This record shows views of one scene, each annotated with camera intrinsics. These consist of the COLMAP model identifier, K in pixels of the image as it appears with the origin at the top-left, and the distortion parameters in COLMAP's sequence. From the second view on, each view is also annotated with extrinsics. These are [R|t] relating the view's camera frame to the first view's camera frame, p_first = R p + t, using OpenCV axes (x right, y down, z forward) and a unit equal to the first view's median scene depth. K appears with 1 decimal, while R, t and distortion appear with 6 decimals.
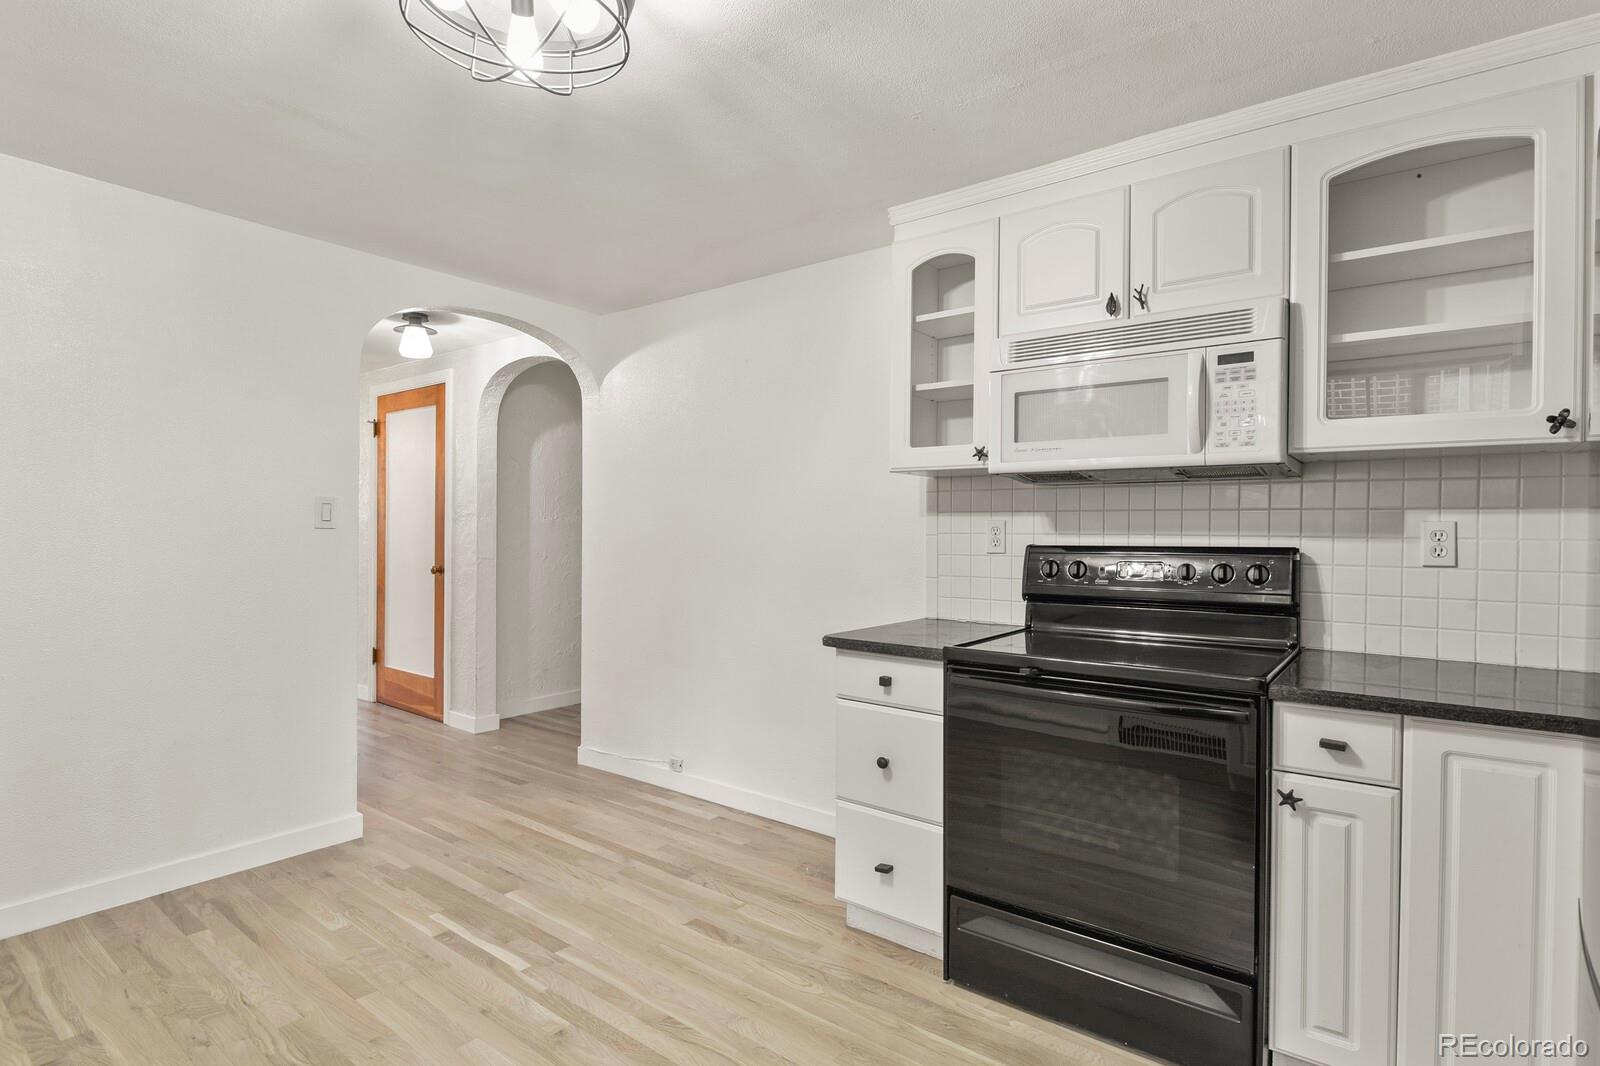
lens RADIAL K [[794.6, 0, 806.9], [0, 794.6, 534.6], [0, 0, 1]] dist [-0.003371, -0.007569]
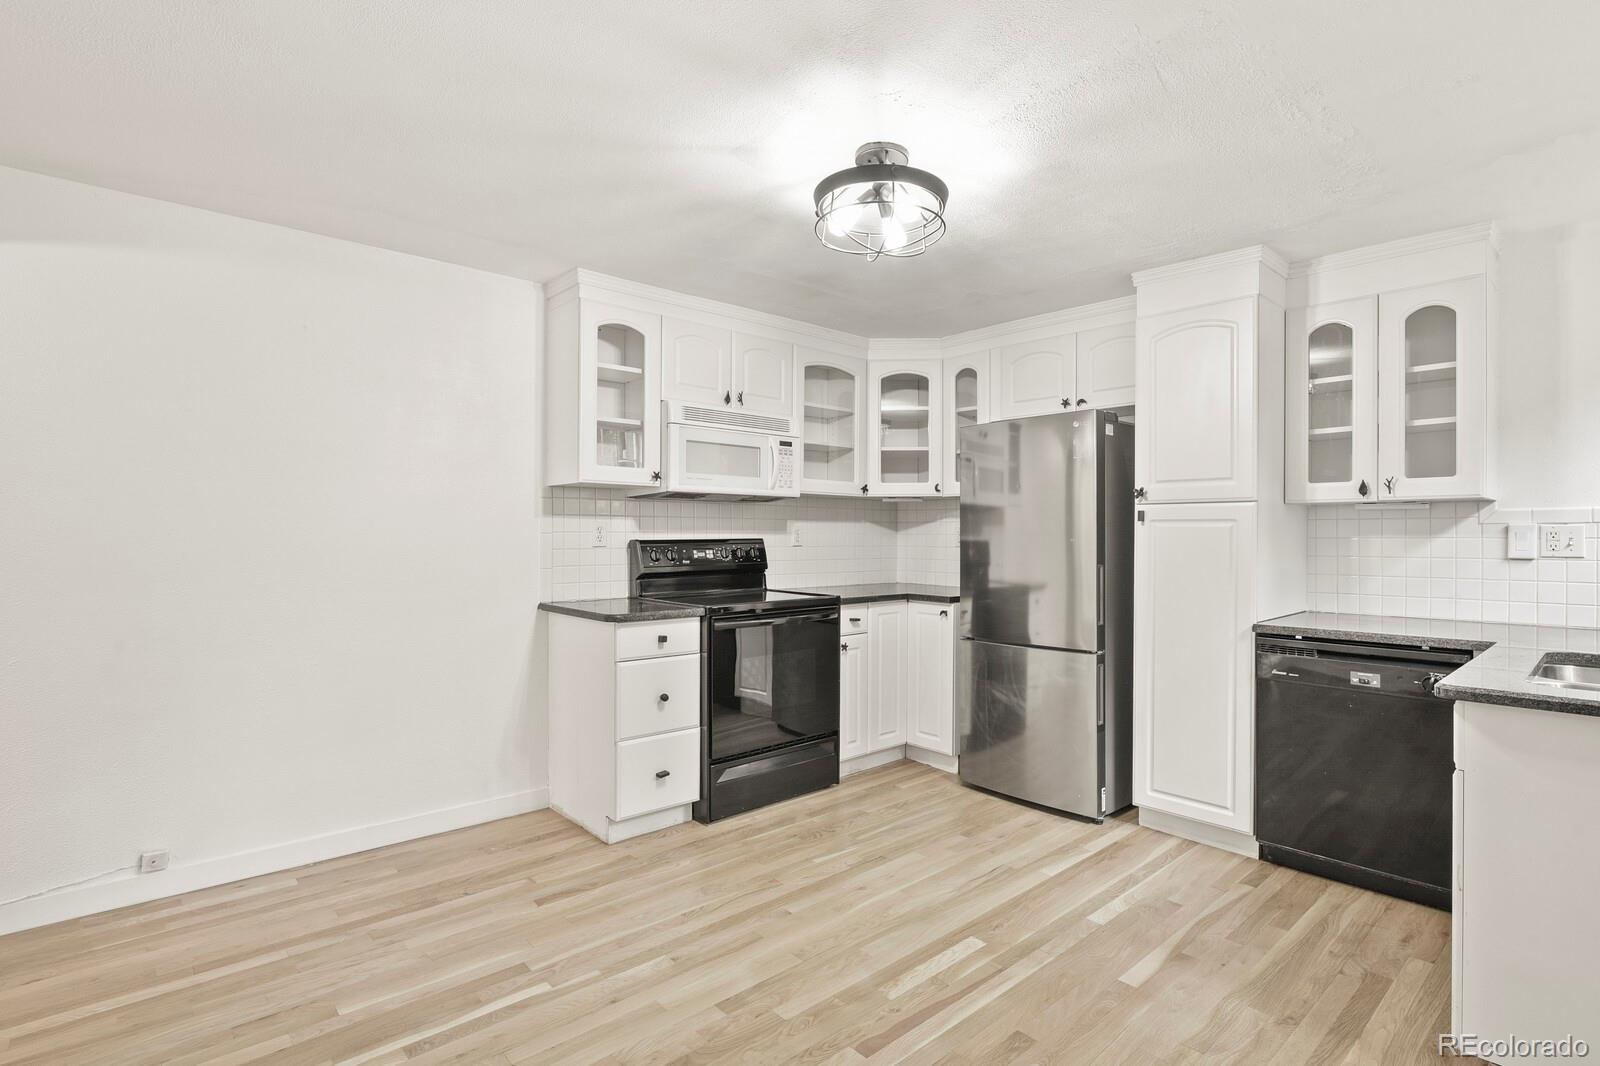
lens RADIAL K [[776.4, 0, 805.9], [0, 776.4, 533.1], [0, 0, 1]] dist [-0.002229, -0.007717]
pose [[0.187830, -0.004168, 0.982193, -1.039786], [0.002415, 0.999990, 0.003782, -0.003329], [-0.982199, 0.001662, 0.187838, 0.440422]]
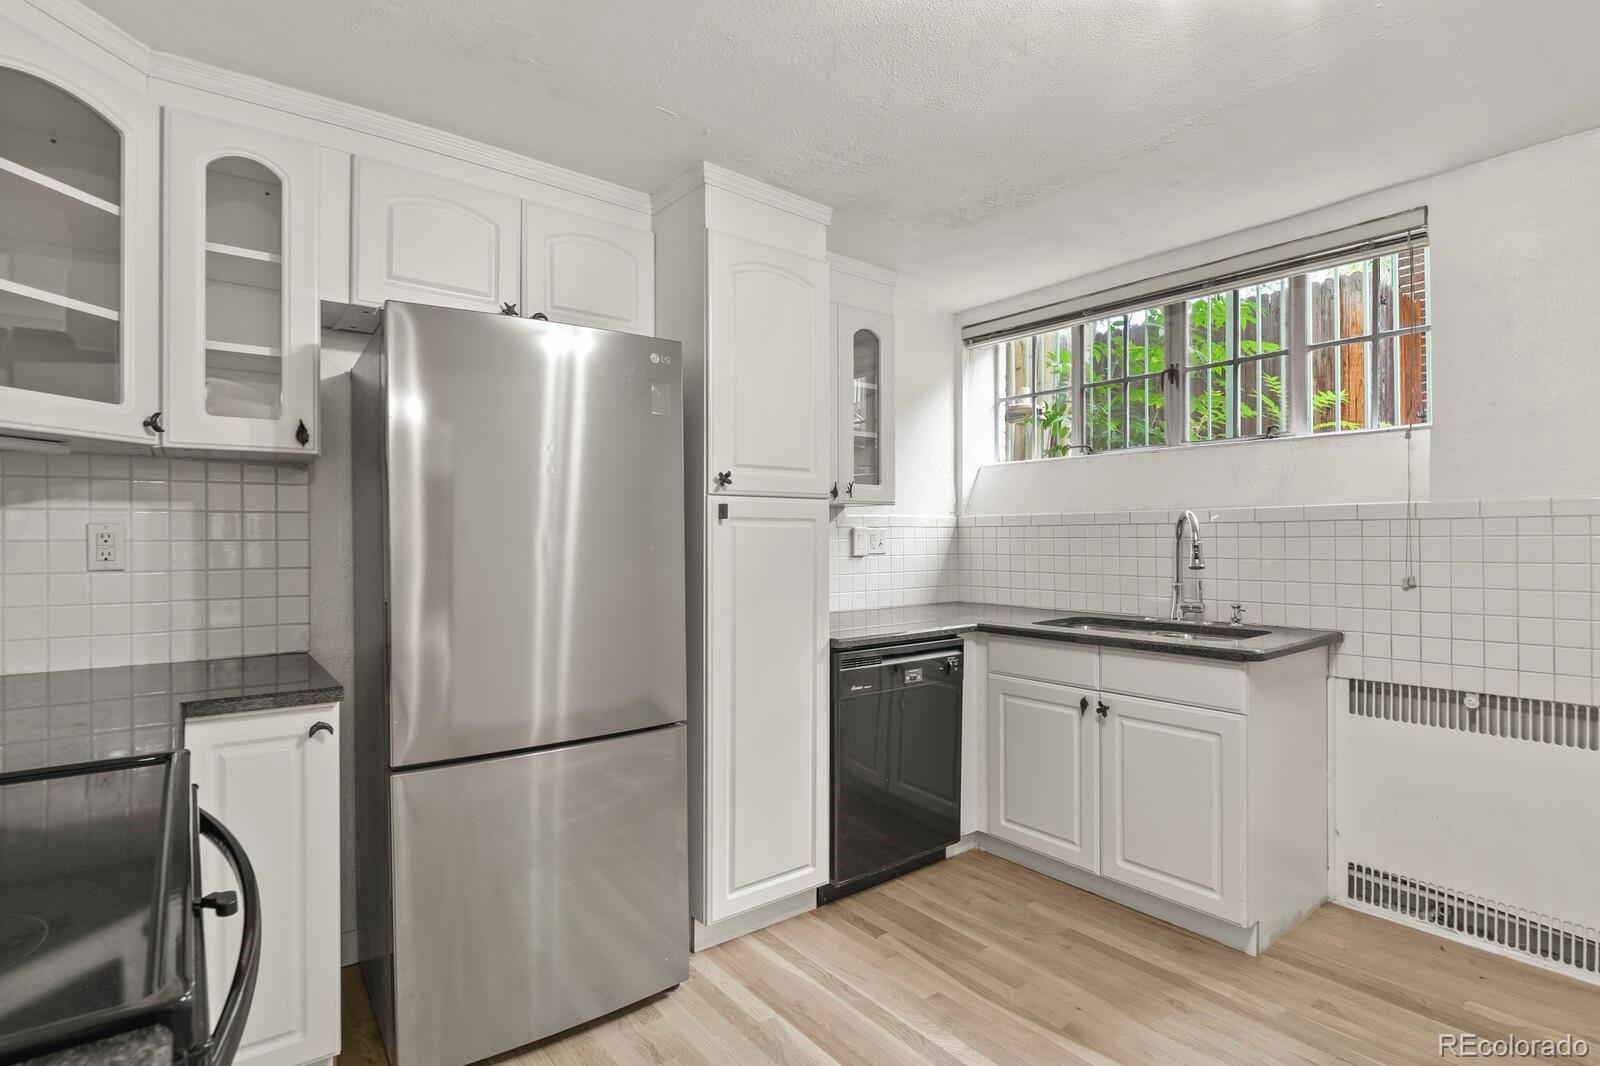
lens RADIAL K [[794.6, 0, 806.9], [0, 794.6, 534.6], [0, 0, 1]] dist [-0.003371, -0.007569]
pose [[-0.968748, -0.001802, 0.248039, -0.060369], [-0.001246, 0.999996, 0.002398, -0.000779], [-0.248042, 0.002014, -0.968747, 0.981007]]
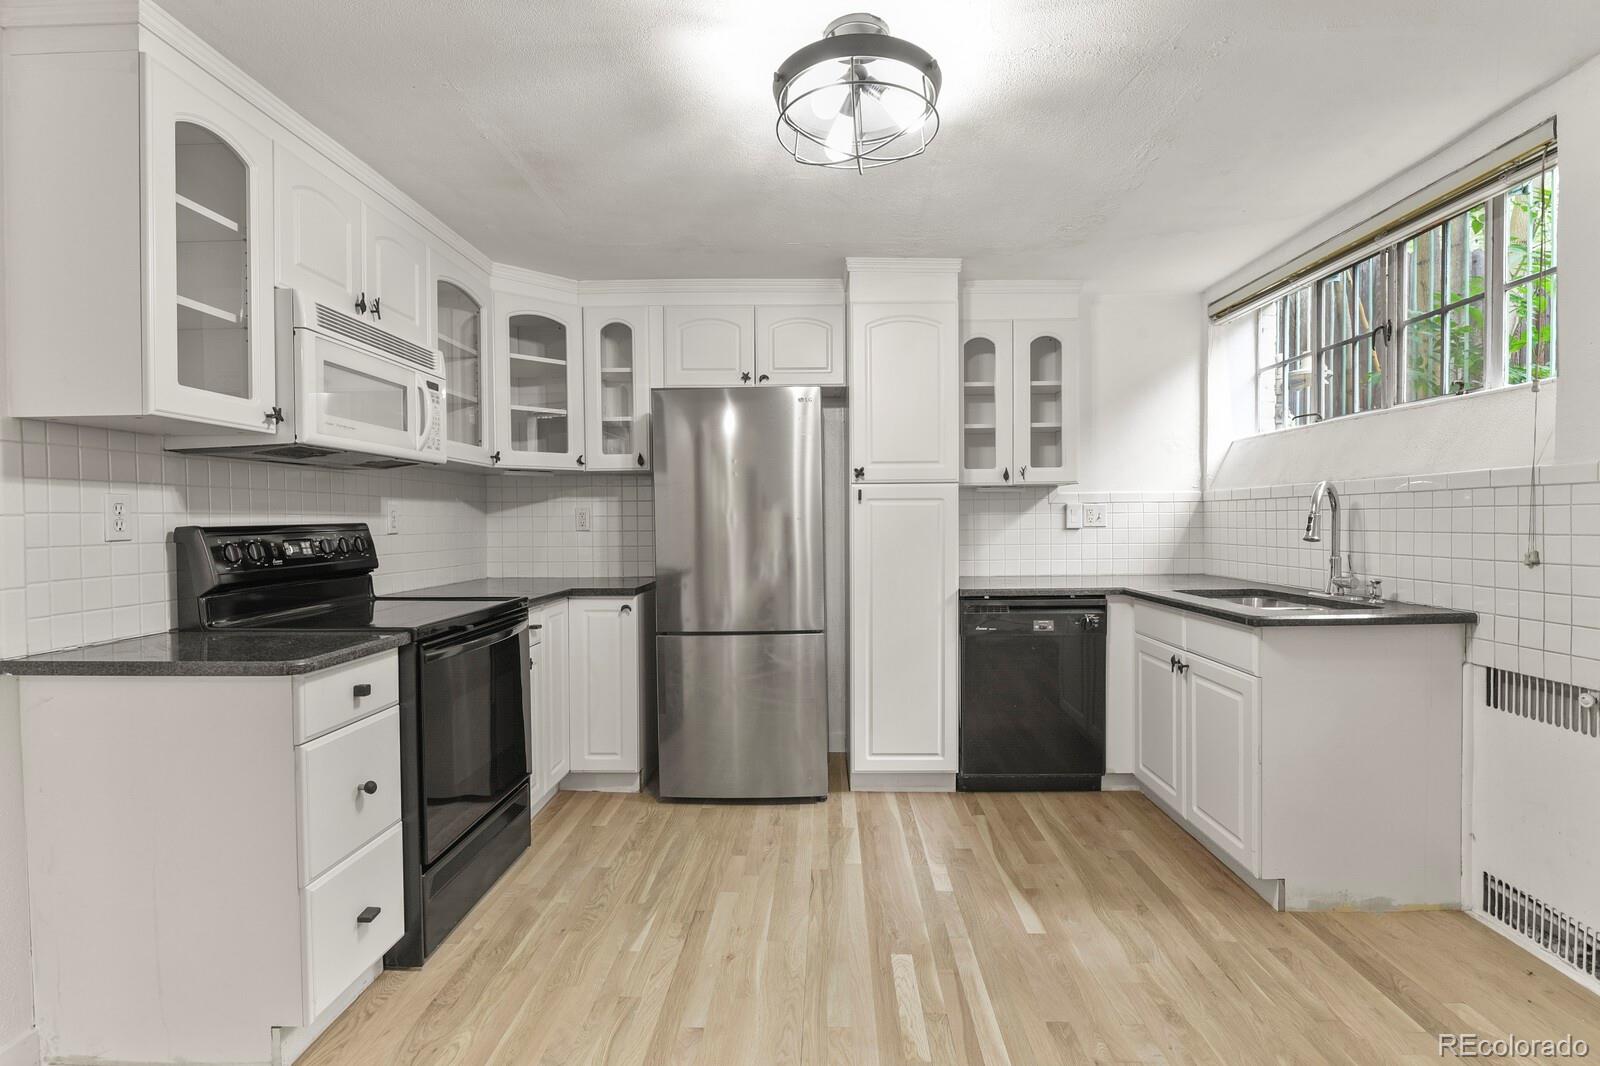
lens RADIAL K [[776.4, 0, 805.9], [0, 776.4, 533.1], [0, 0, 1]] dist [-0.002229, -0.007717]
pose [[-0.587032, -0.015919, 0.809407, -0.720142], [0.008326, 0.999635, 0.025699, 0.004694], [-0.809521, 0.021825, -0.586685, 0.964052]]
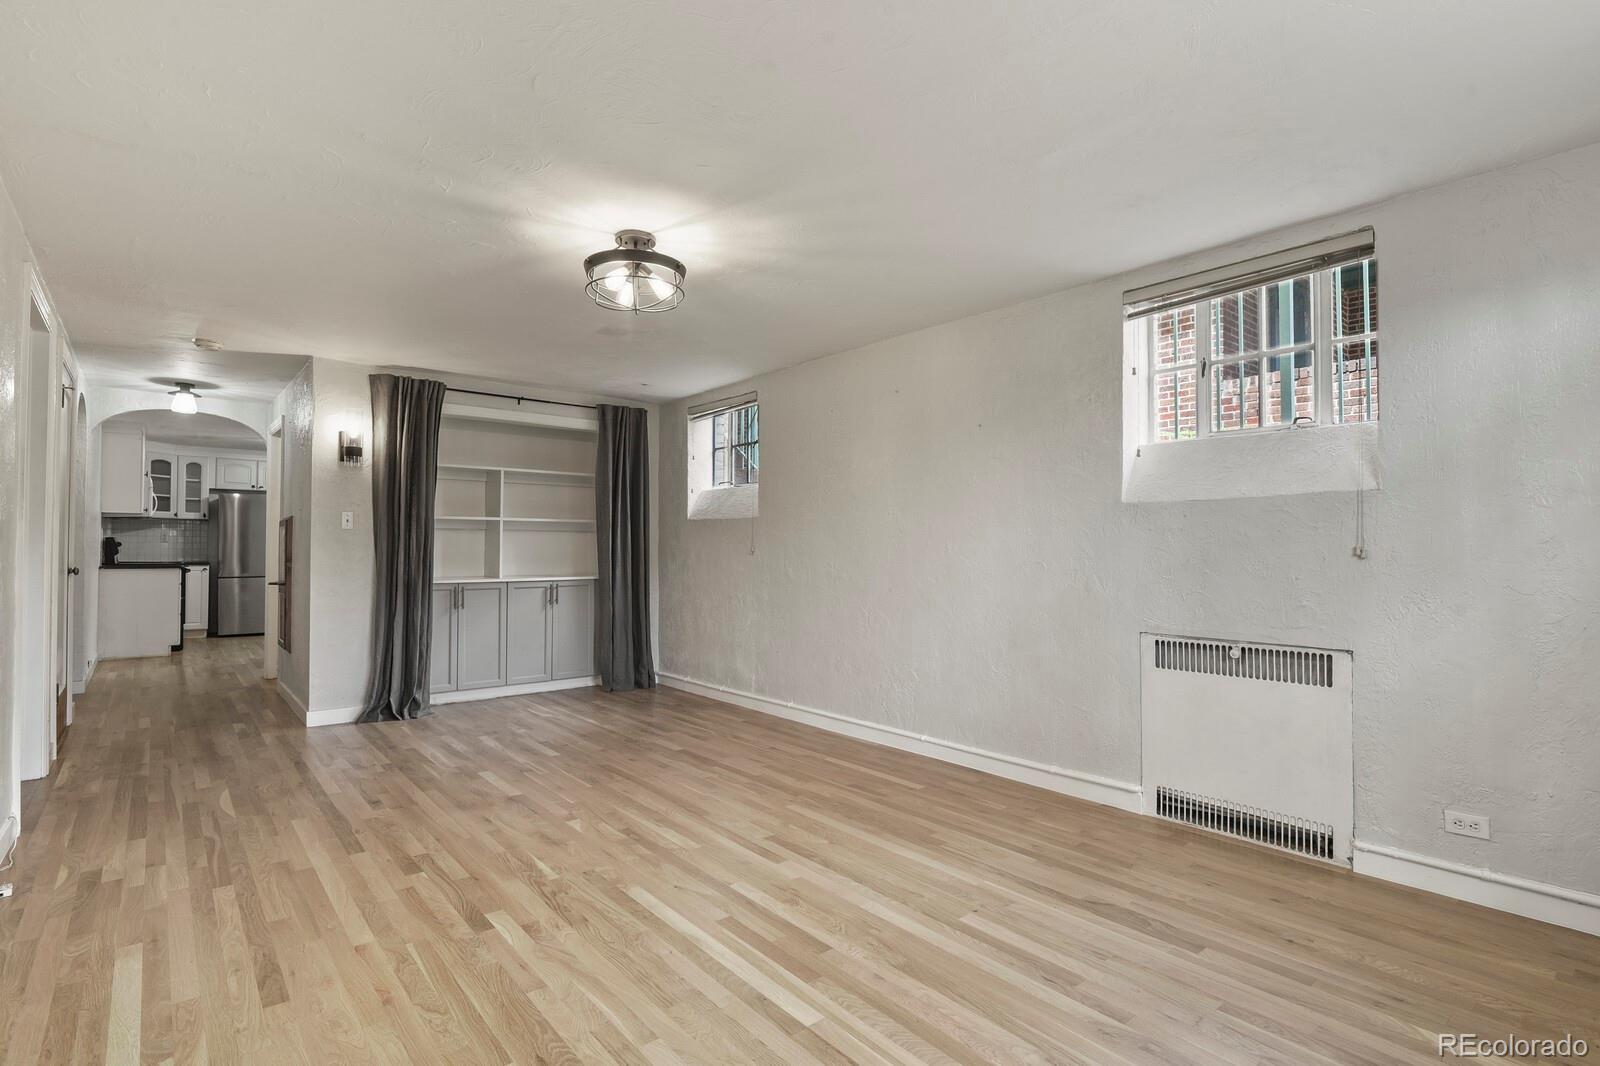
lens RADIAL K [[776.4, 0, 805.9], [0, 776.4, 533.1], [0, 0, 1]] dist [-0.002229, -0.007717]
pose [[-0.976679, -0.007425, 0.214576, -2.985548], [-0.009612, 0.999912, -0.009148, -0.002172], [-0.214489, -0.010998, -0.976664, 3.344863]]
